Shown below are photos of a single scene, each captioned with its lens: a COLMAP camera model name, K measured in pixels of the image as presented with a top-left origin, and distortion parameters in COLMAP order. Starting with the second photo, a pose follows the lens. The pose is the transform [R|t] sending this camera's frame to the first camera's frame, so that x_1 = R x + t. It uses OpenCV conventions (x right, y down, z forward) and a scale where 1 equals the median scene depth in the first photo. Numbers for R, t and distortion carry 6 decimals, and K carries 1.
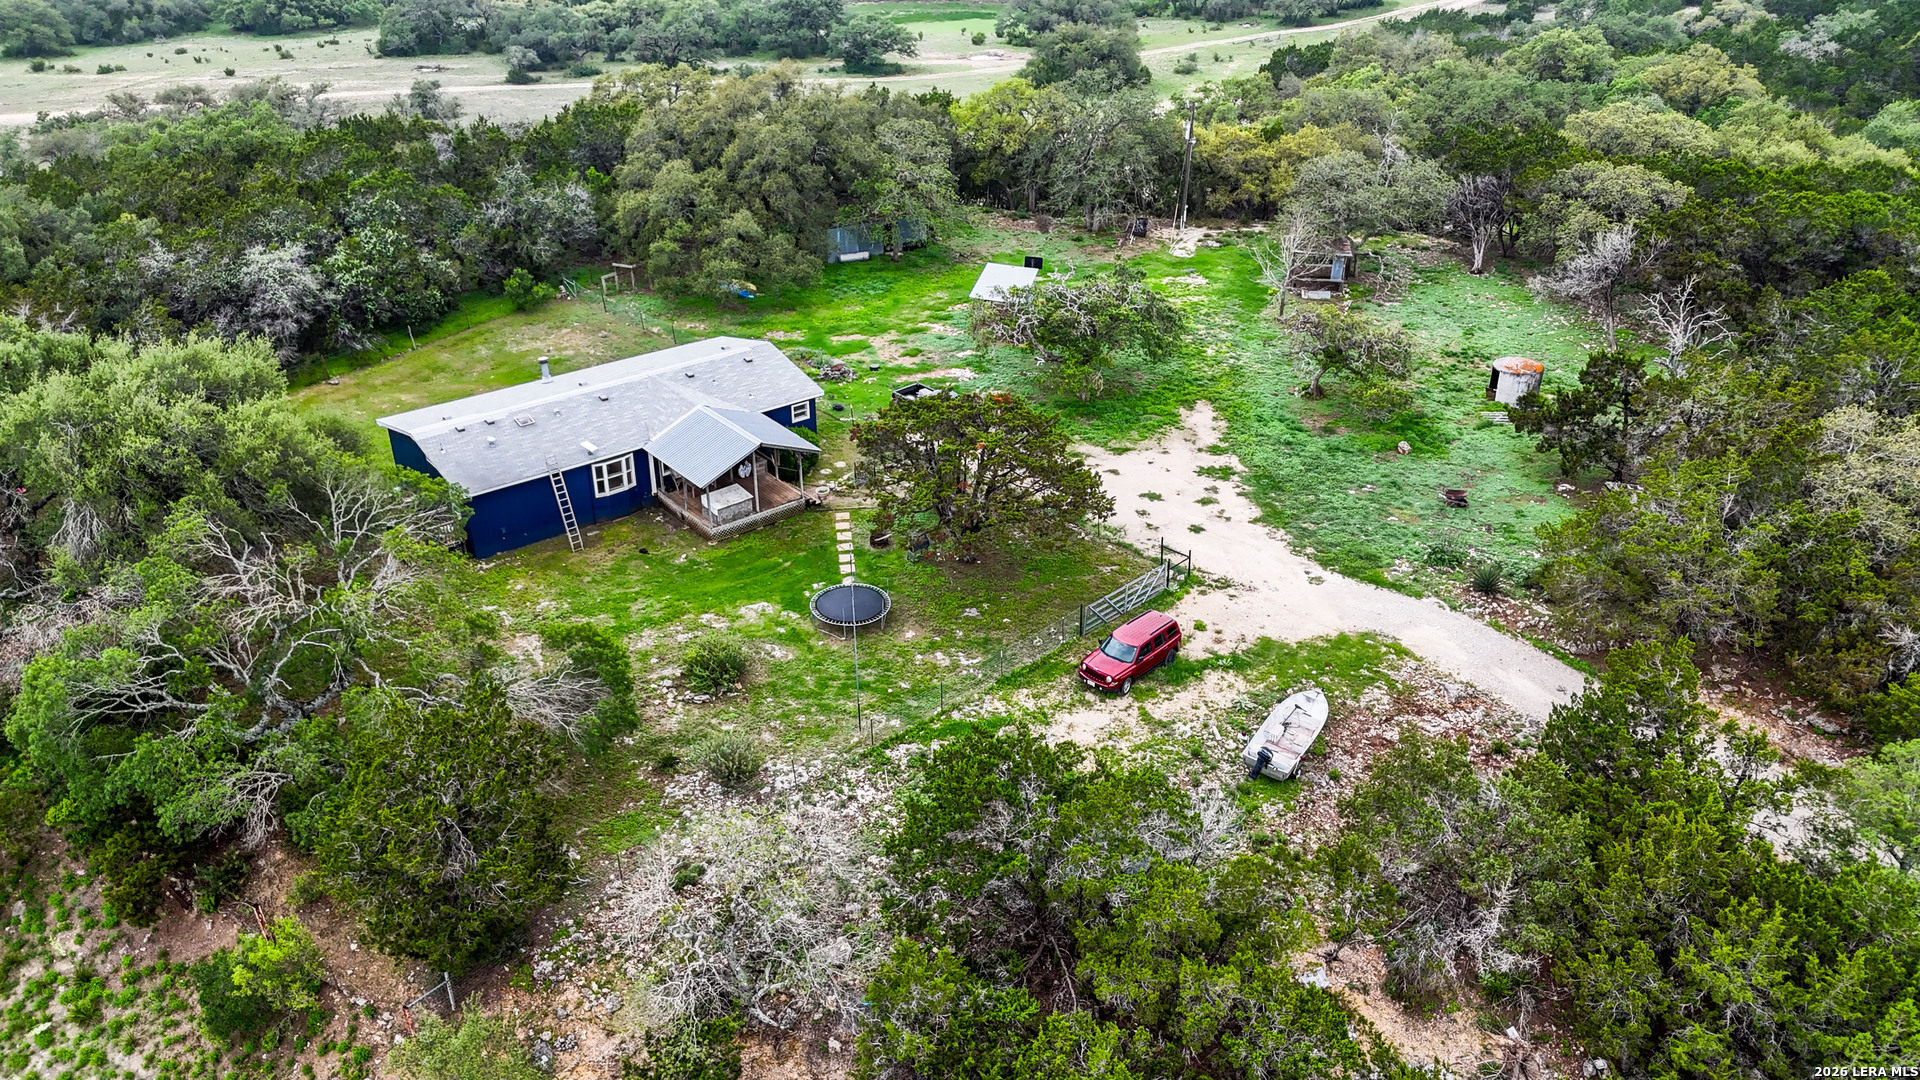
lens RADIAL K [[1409.0, 0, 974.1], [0, 1409.0, 549.0], [0, 0, 1]] dist [0.070763, -0.063974]
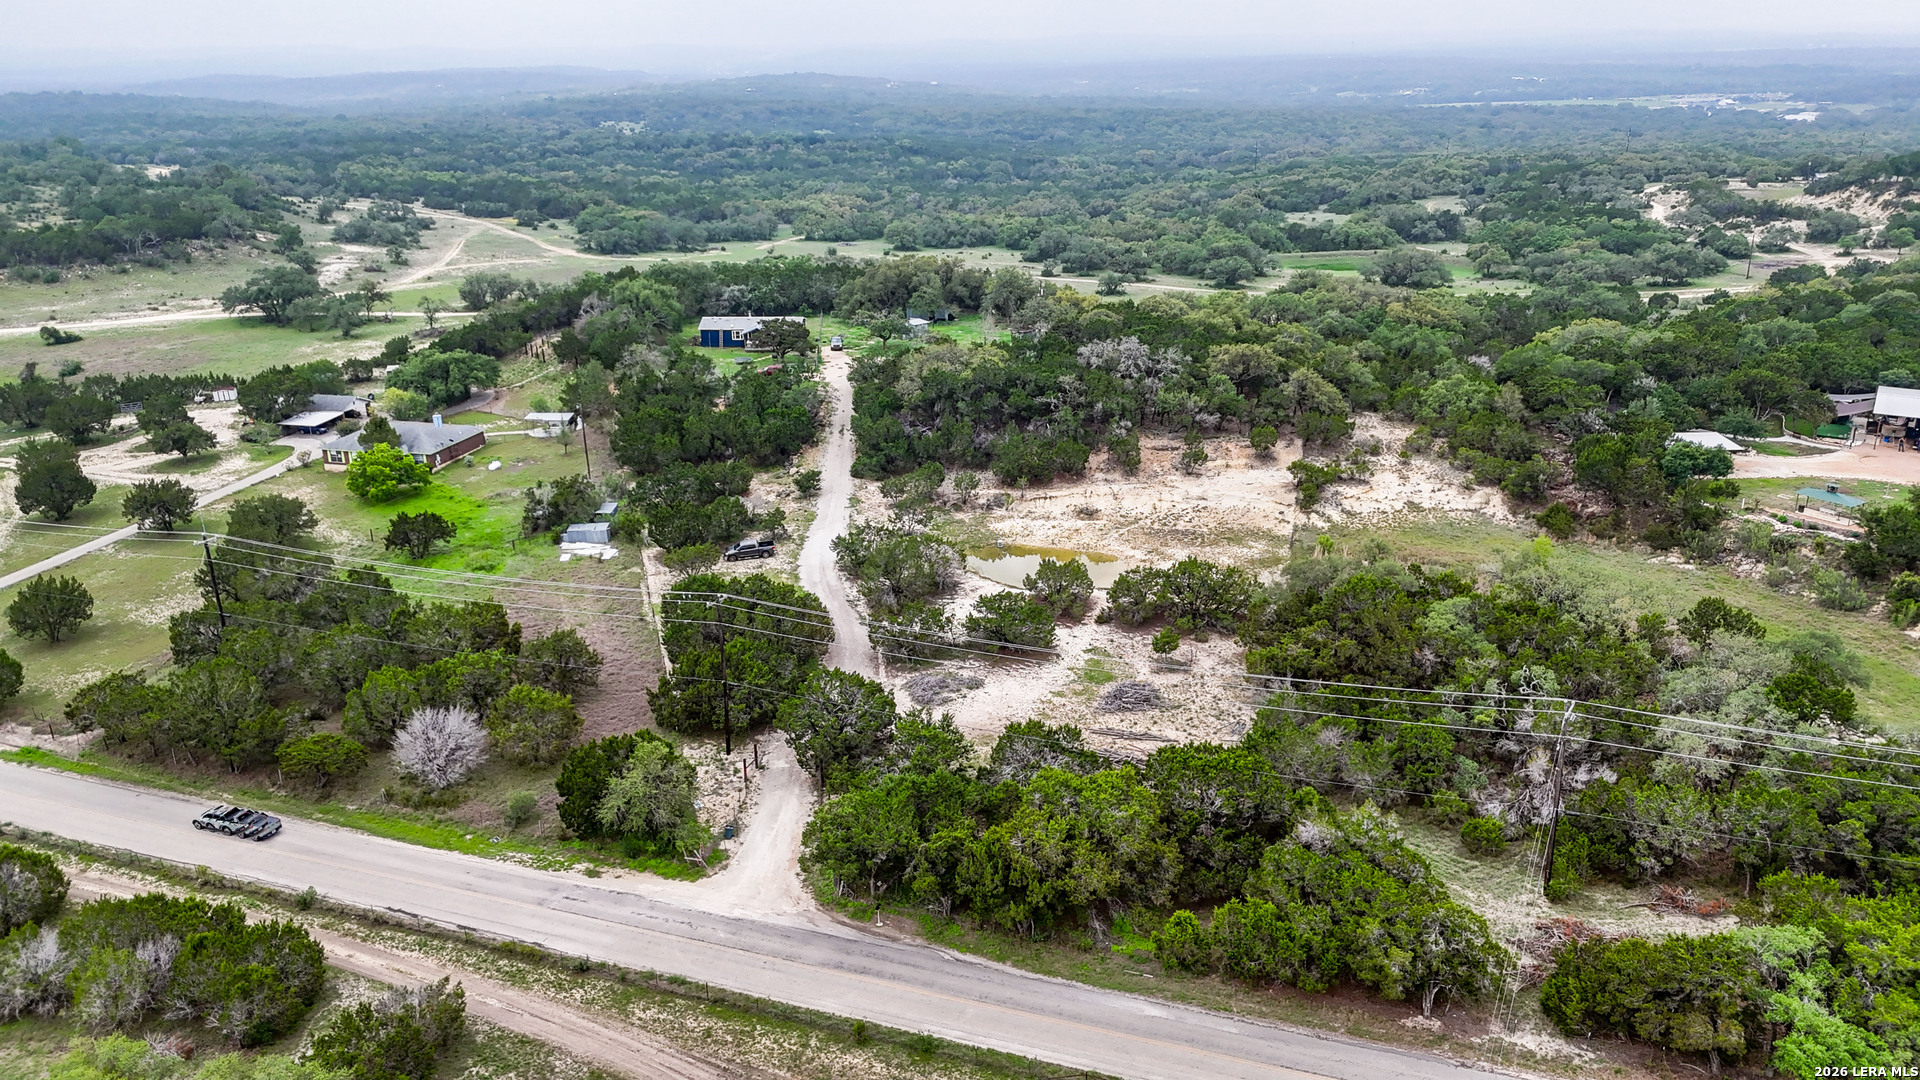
lens RADIAL K [[1409.0, 0, 963.0], [0, 1409.0, 538.5], [0, 0, 1]] dist [0.070763, -0.063974]
pose [[0.760094, 0.202352, -0.617503, 2.141936], [-0.303154, 0.950952, -0.061536, 0.417297], [0.574764, 0.233972, 0.784158, -1.234739]]
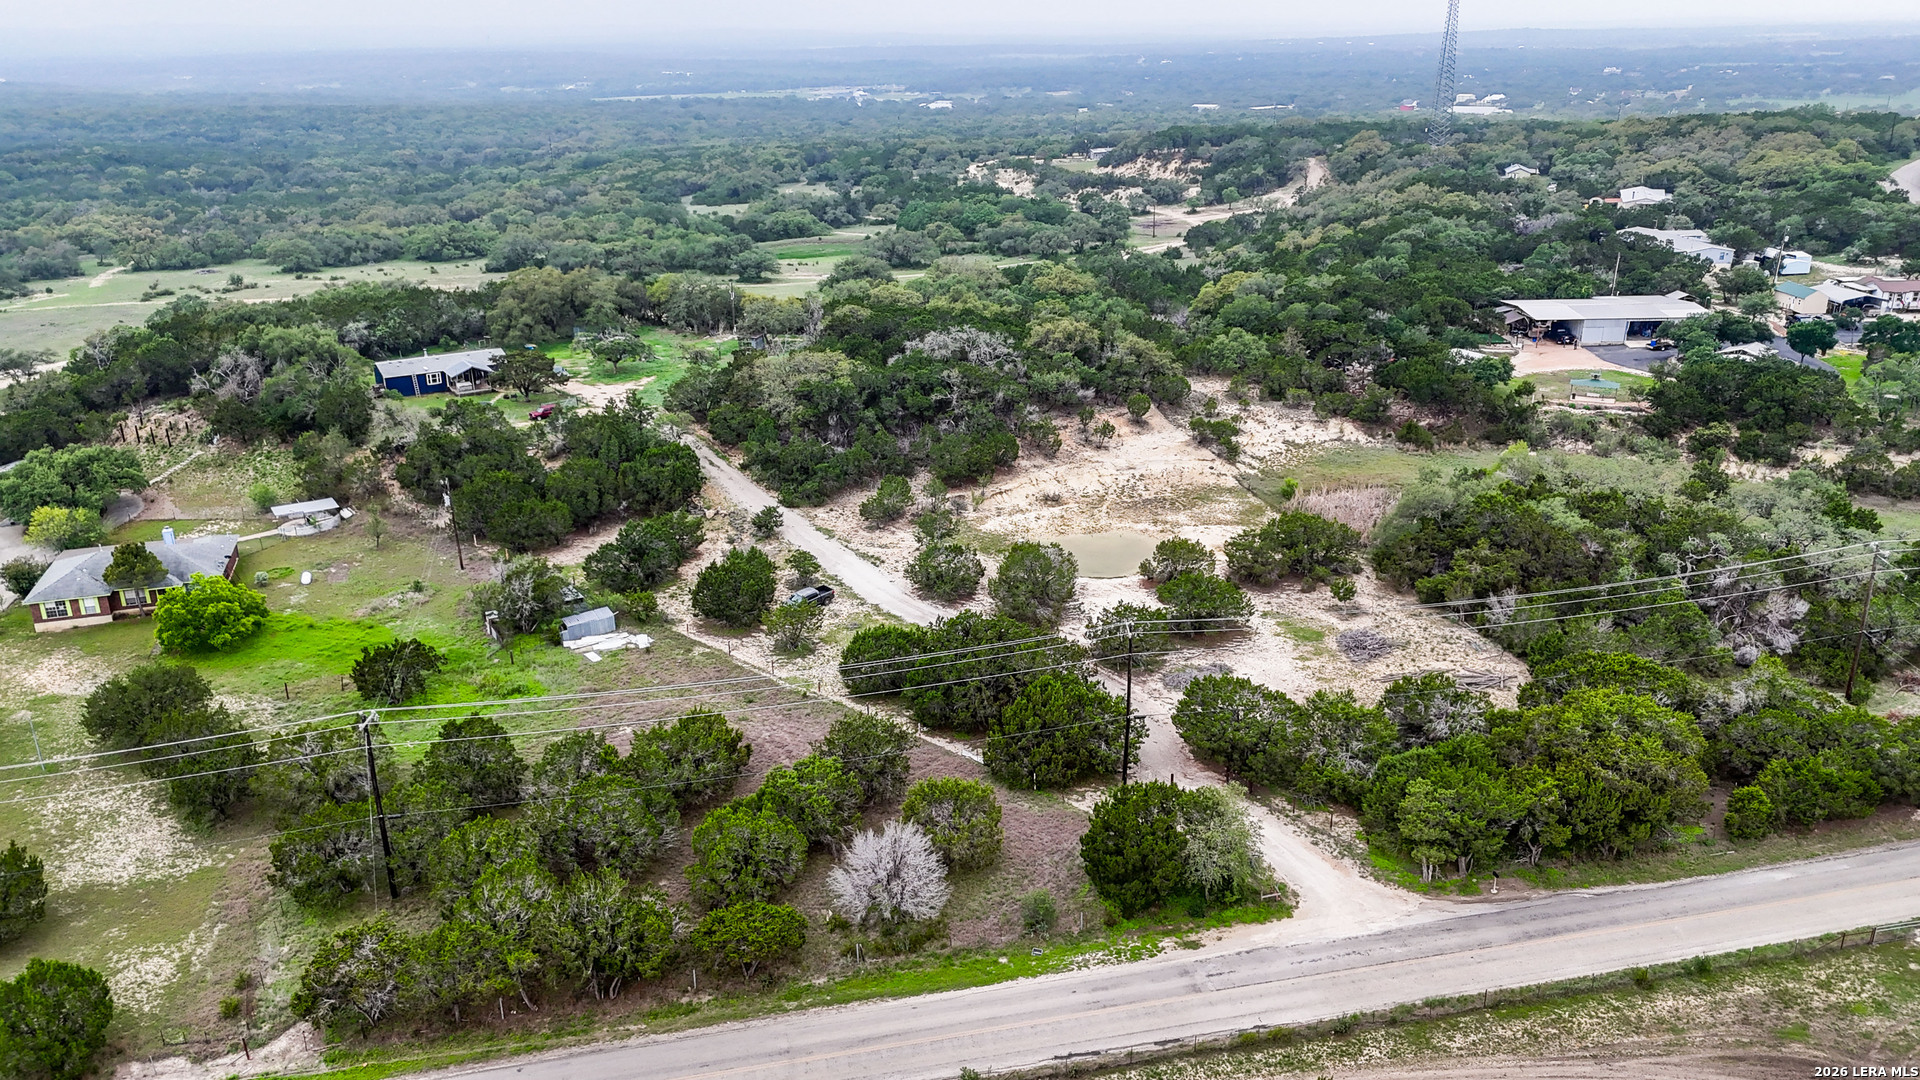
lens RADIAL K [[1409.0, 0, 964.9], [0, 1409.0, 544.5], [0, 0, 1]] dist [0.070763, -0.063974]
pose [[0.991374, 0.030606, -0.127437, 1.082287], [-0.050172, 0.986908, -0.153283, 0.596930], [0.121077, 0.158354, 0.979931, -1.566302]]
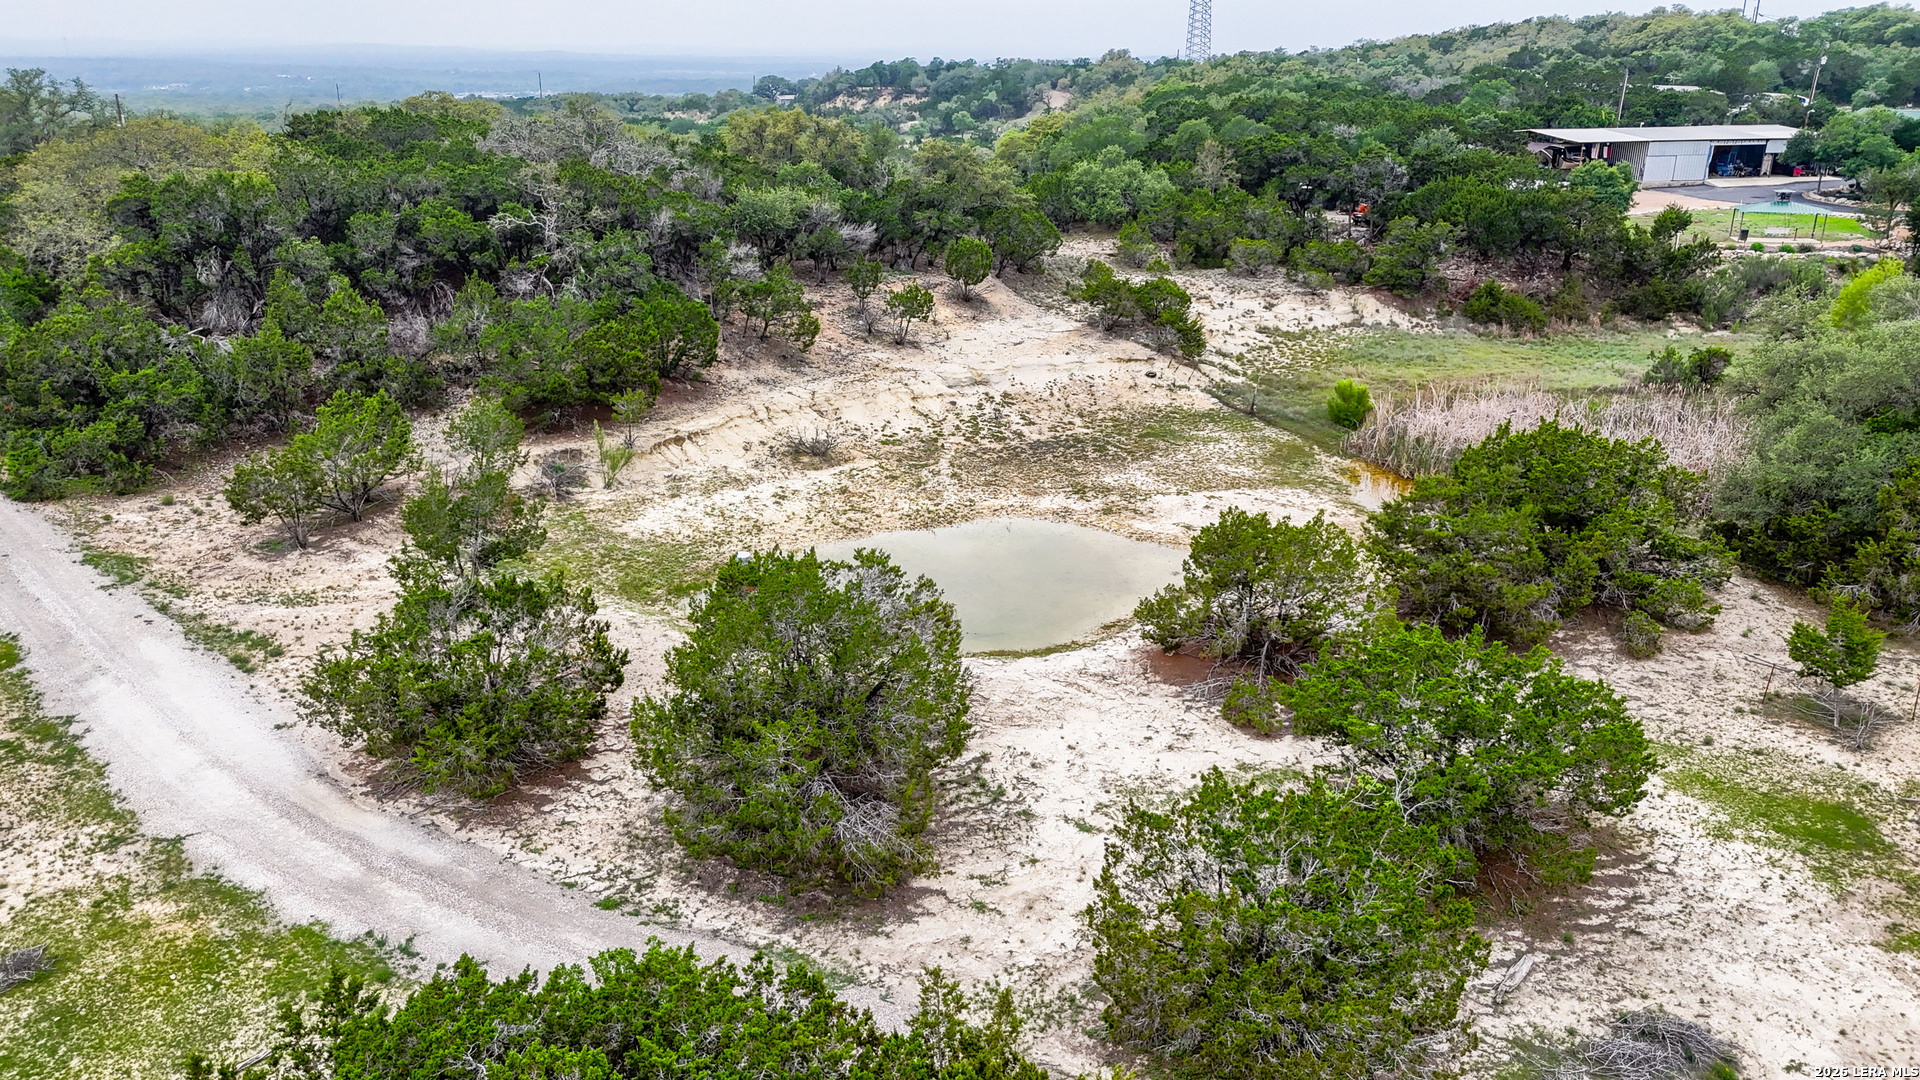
lens RADIAL K [[1409.0, 0, 979.6], [0, 1409.0, 546.7], [0, 0, 1]] dist [0.070763, -0.063974]
pose [[0.995115, -0.030411, 0.093925, 0.956294], [0.046139, 0.984342, -0.170126, 0.398484], [-0.087281, 0.173628, 0.980936, -0.280524]]
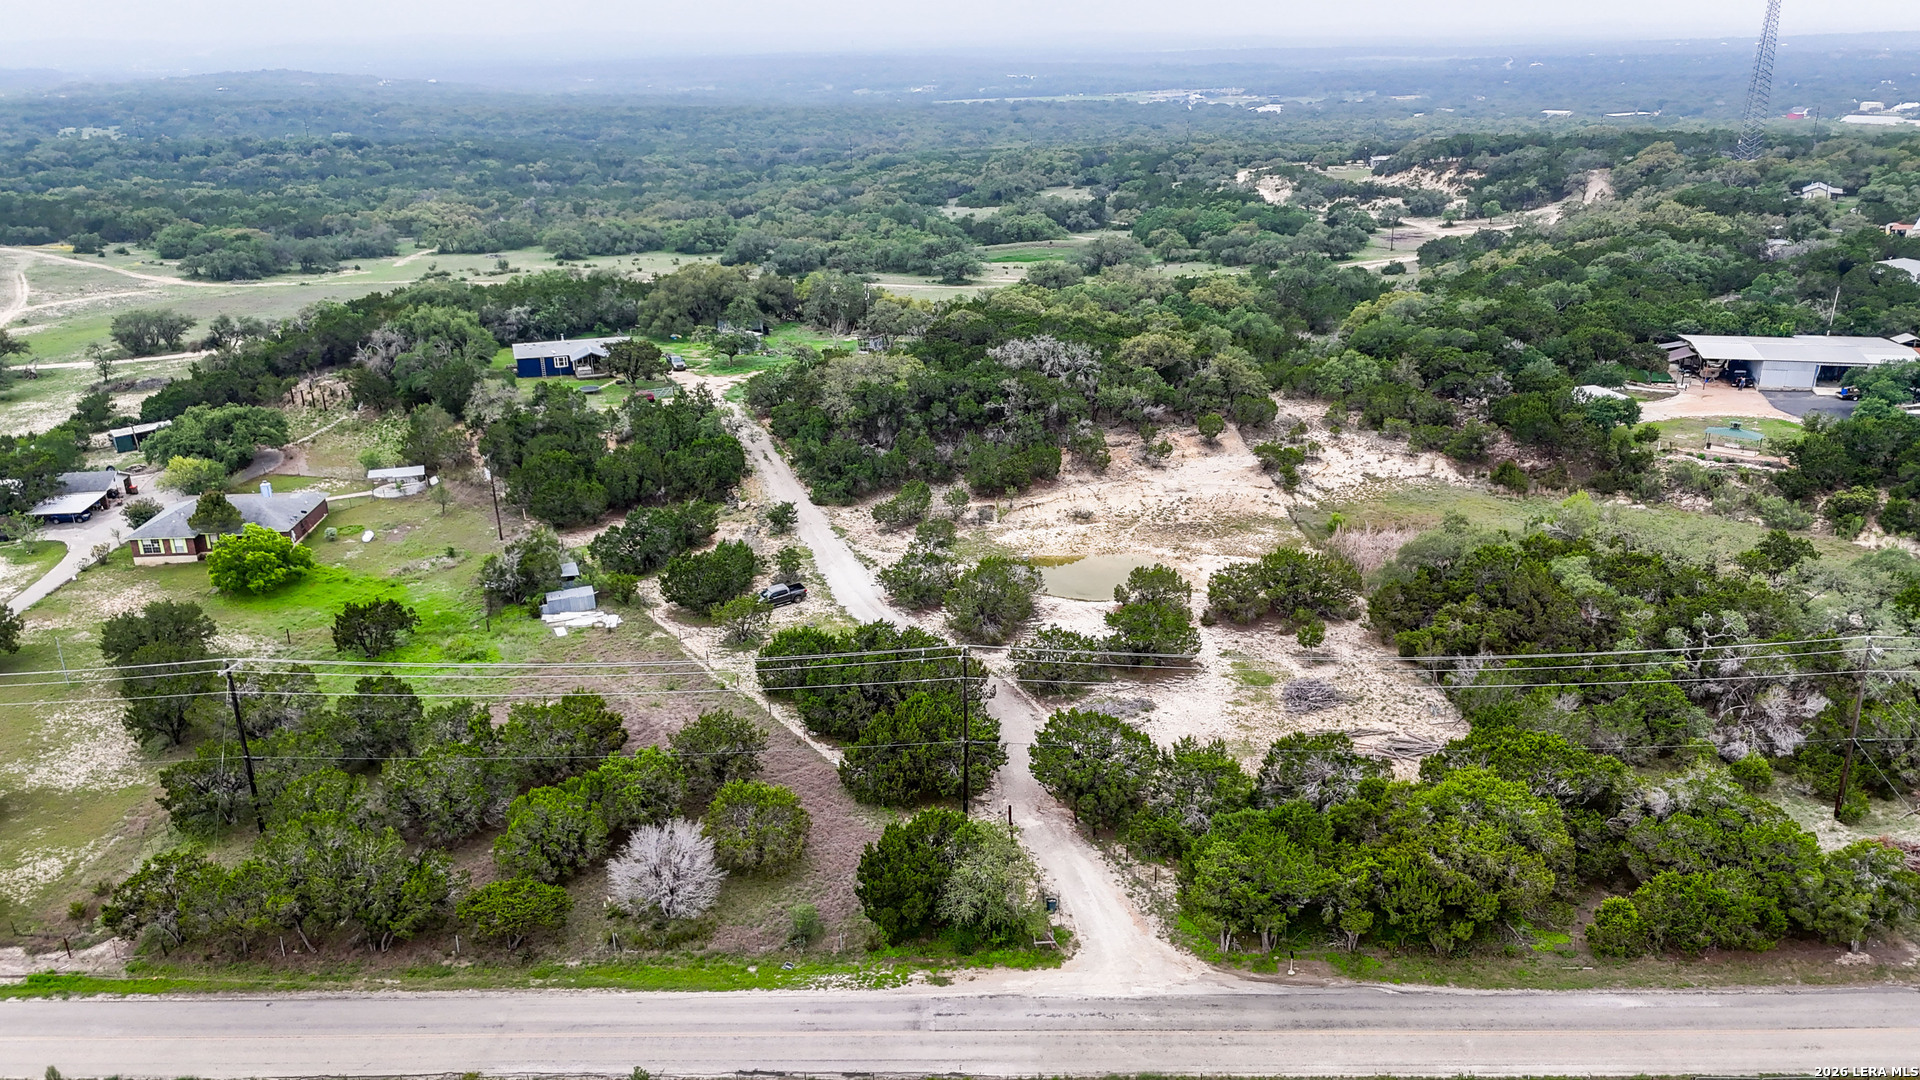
lens RADIAL K [[1409.0, 0, 964.4], [0, 1409.0, 543.2], [0, 0, 1]] dist [0.070763, -0.063974]
pose [[0.932674, 0.107683, -0.344272, 1.506674], [-0.161705, 0.977945, -0.132192, 0.537026], [0.322445, 0.178963, 0.929517, -1.455348]]
